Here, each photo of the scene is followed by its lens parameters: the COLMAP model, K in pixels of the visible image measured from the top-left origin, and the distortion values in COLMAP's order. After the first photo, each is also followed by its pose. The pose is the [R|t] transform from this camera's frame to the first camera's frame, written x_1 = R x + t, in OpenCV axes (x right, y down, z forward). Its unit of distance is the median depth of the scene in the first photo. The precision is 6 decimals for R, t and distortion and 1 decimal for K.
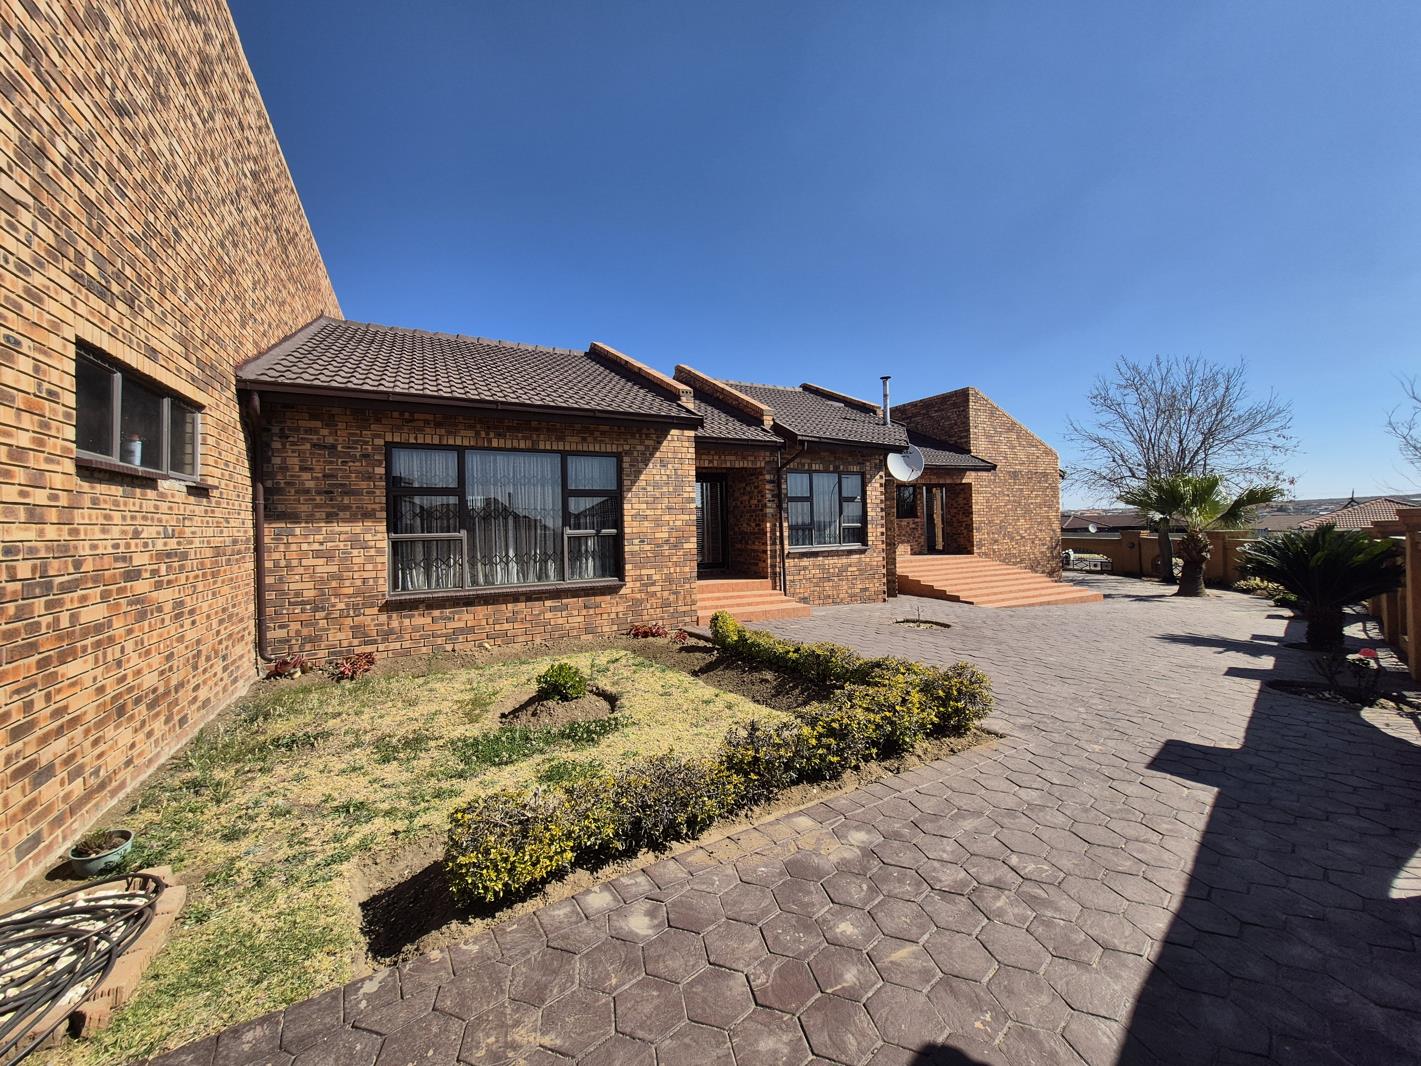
lens RADIAL K [[554.4, 0, 707.6], [0, 554.4, 521.7], [0, 0, 1]] dist [0.002071, -0.000203]
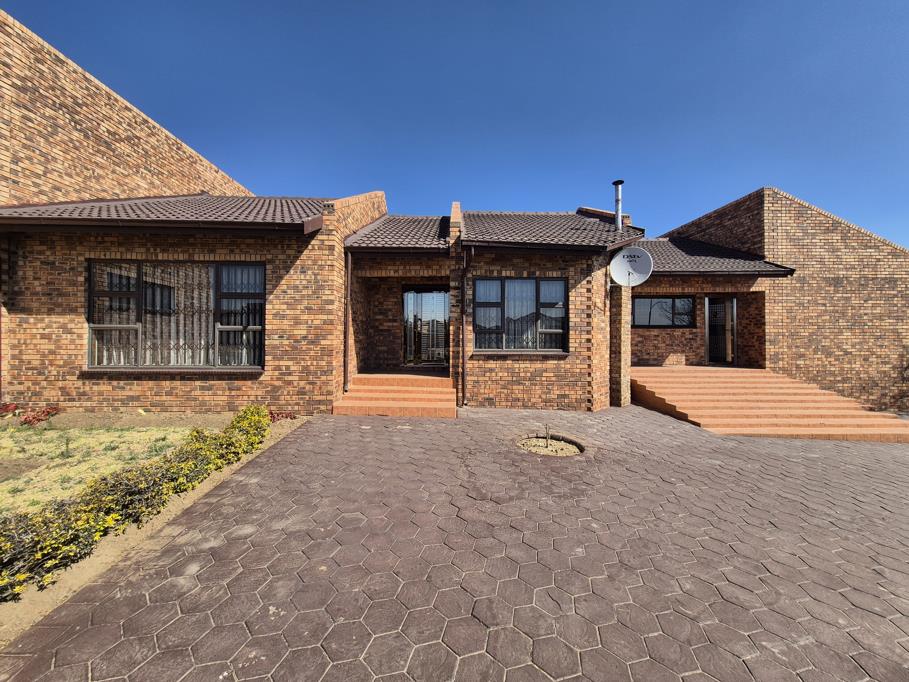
lens RADIAL K [[354.6, 0, 452.6], [0, 354.6, 333.8], [0, 0, 1]] dist [0.002071, -0.000203]
pose [[0.900069, 0.025196, -0.435018, 0.535899], [-0.023180, 0.999682, 0.009940, 0.013329], [0.435130, 0.001137, 0.900367, 0.487275]]
